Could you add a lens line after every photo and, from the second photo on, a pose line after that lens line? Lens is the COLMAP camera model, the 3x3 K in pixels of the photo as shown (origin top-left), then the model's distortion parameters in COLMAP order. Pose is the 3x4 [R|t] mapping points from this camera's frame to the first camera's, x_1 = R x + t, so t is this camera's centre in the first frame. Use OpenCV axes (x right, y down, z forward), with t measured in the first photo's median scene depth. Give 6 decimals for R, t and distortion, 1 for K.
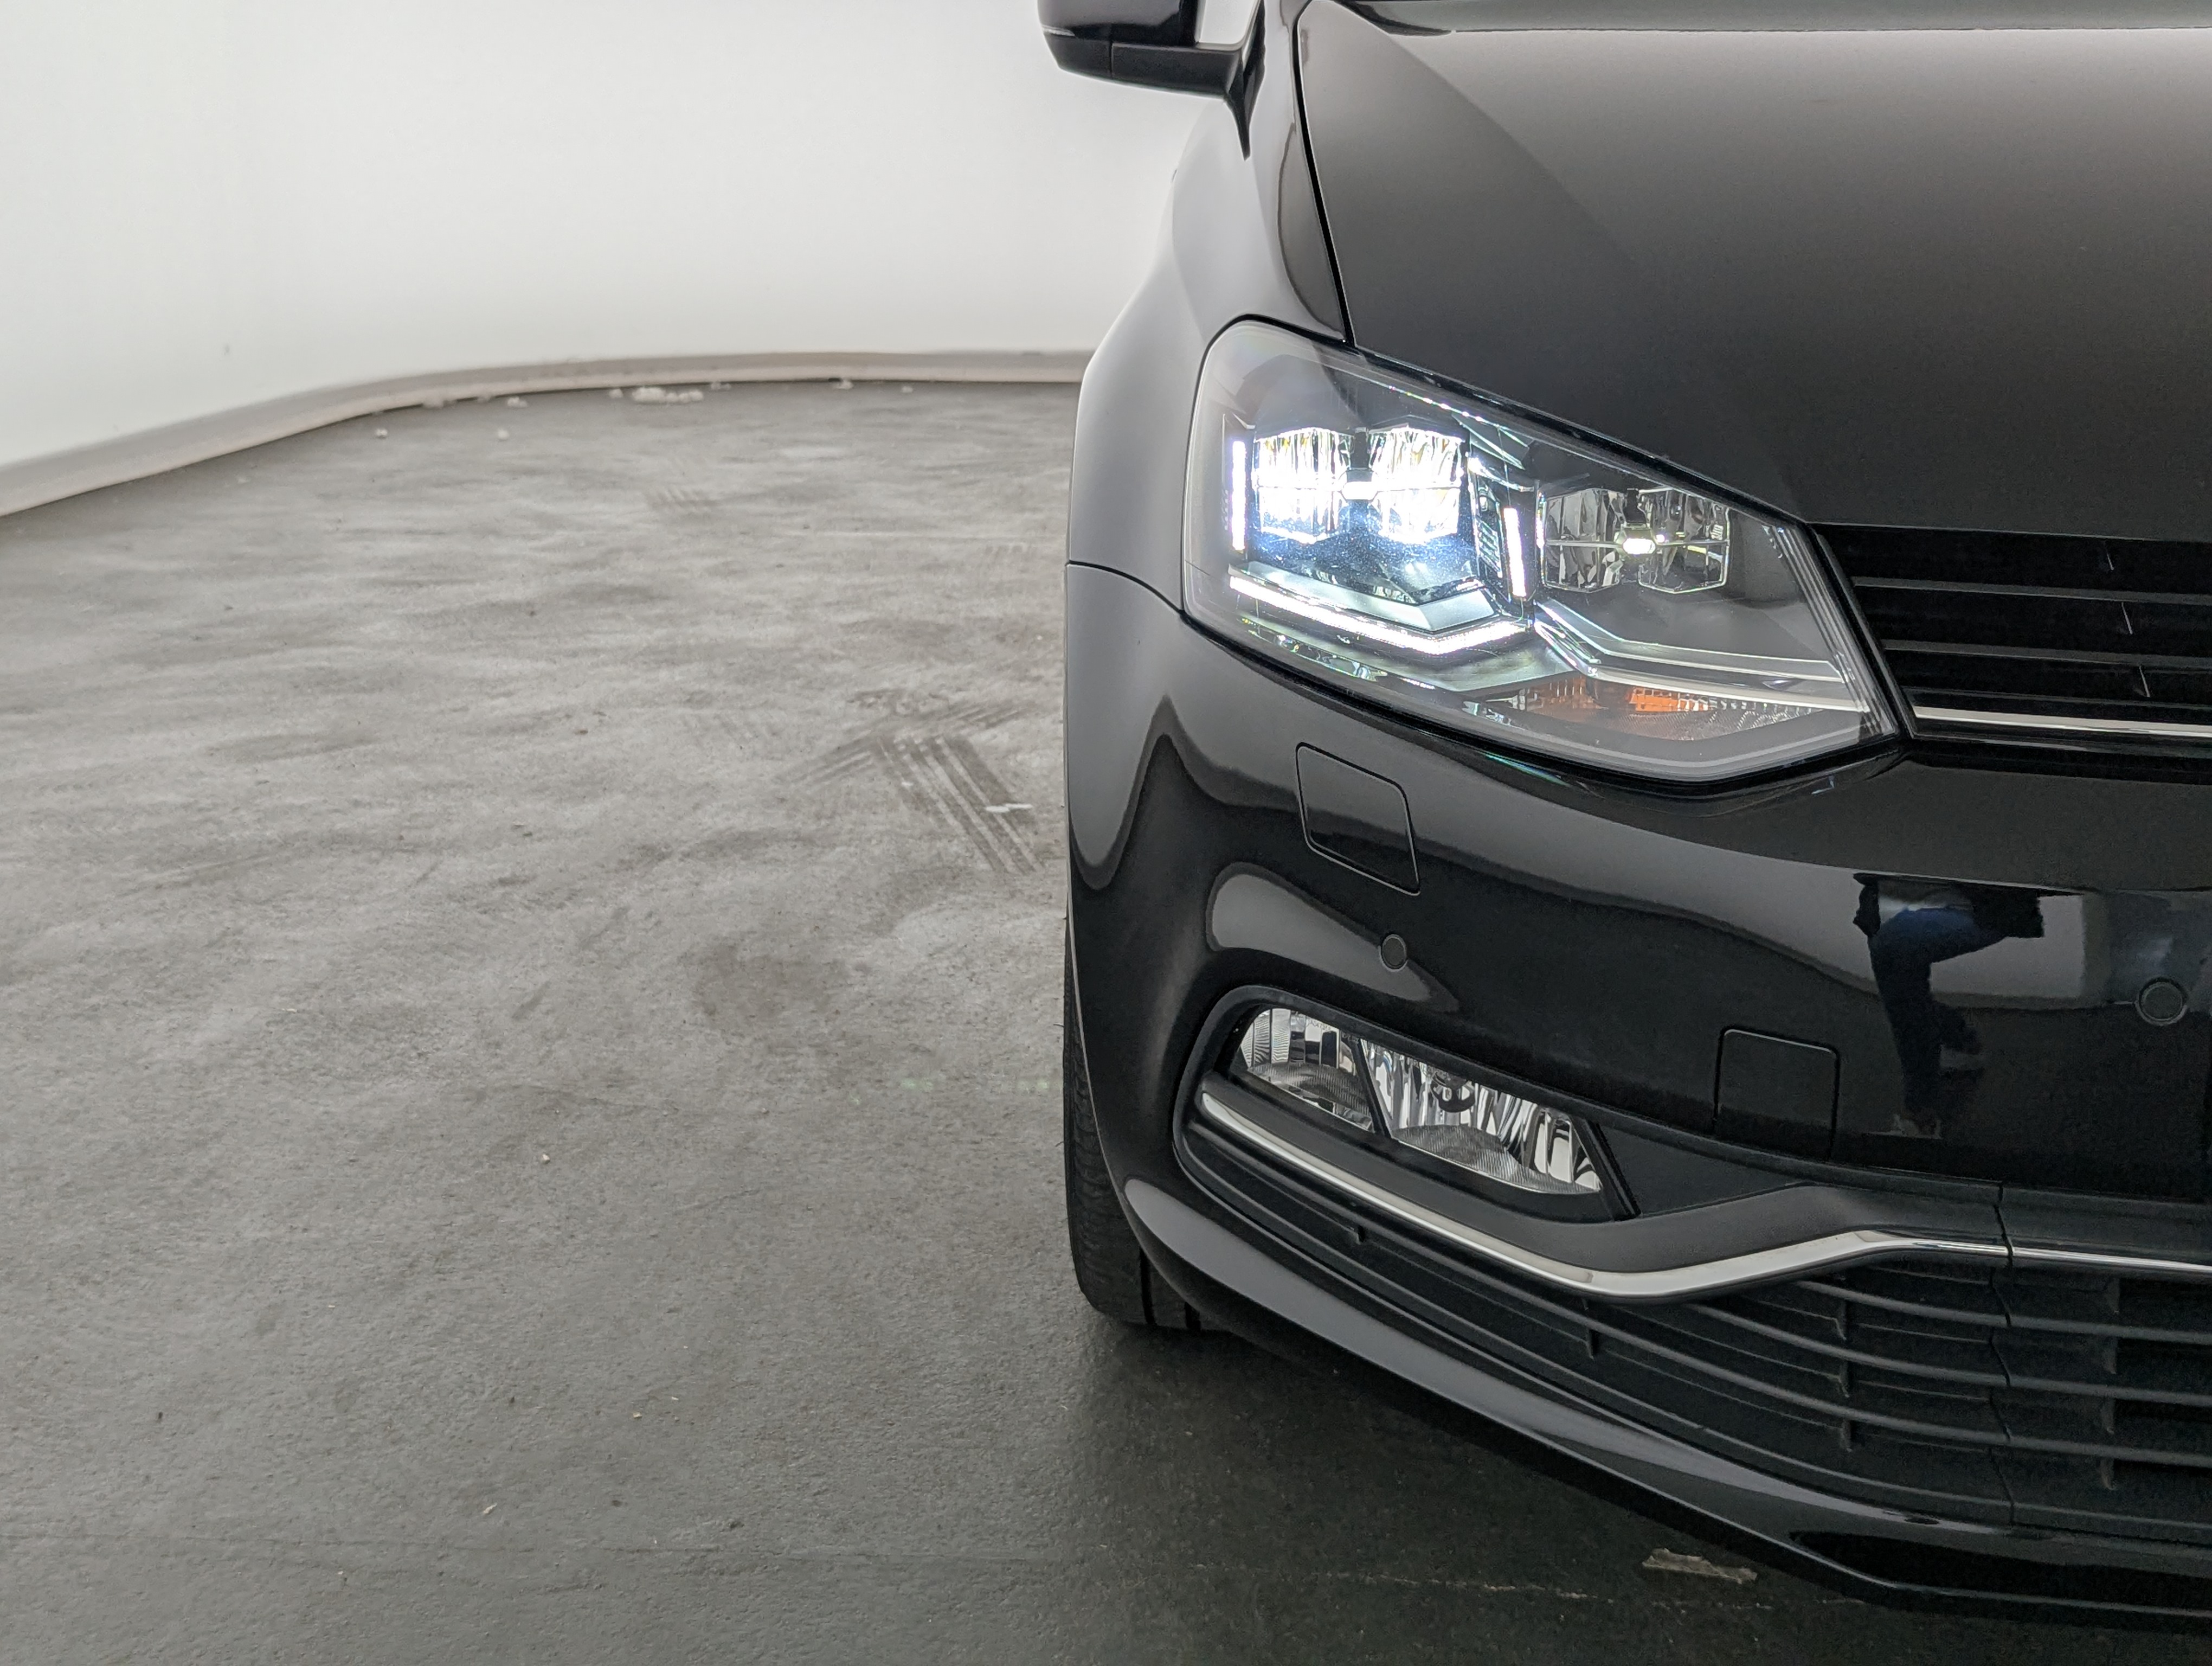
lens RADIAL K [[2226.7, 0, 1130.7], [0, 2226.7, 766.5], [0, 0, 1]] dist [0.015156, -0.033824]
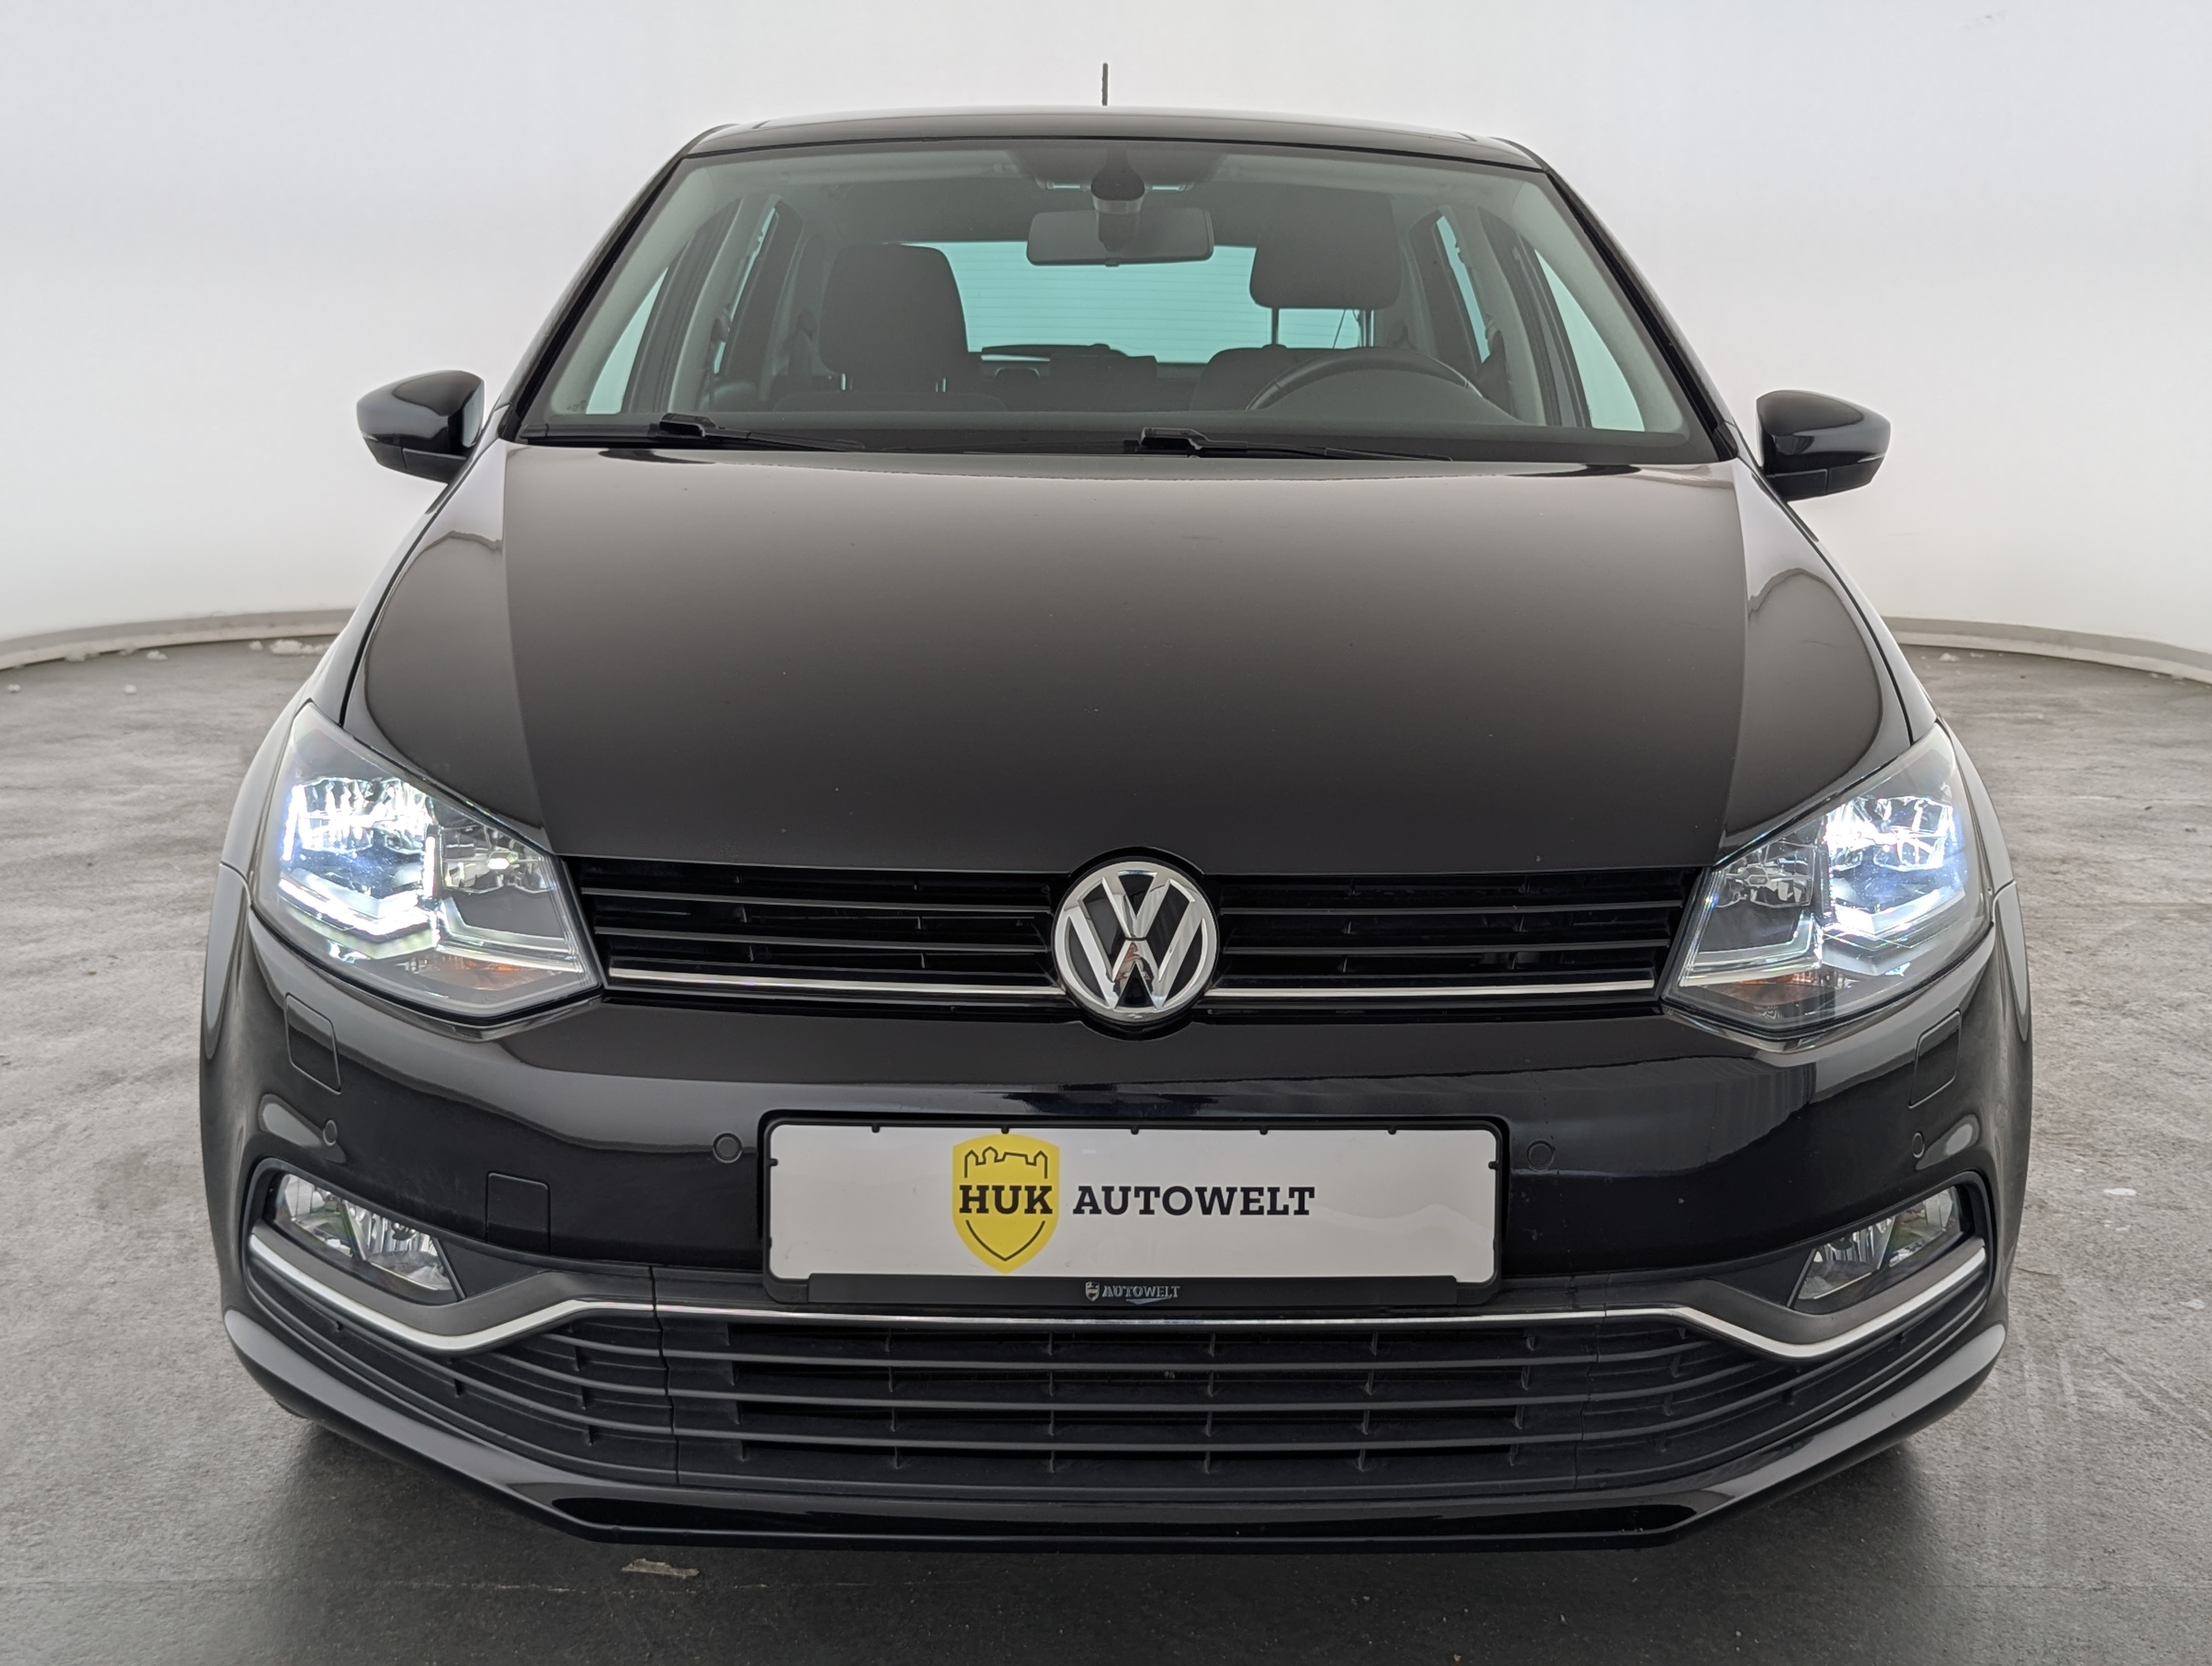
lens RADIAL K [[2238.4, 0, 1115.6], [0, 2238.4, 781.5], [0, 0, 1]] dist [0.014361, -0.034173]
pose [[0.996129, -0.009102, 0.087428, 0.259789], [0.016721, 0.996084, -0.086817, -0.006853], [-0.086295, 0.087943, 0.992381, -0.296611]]
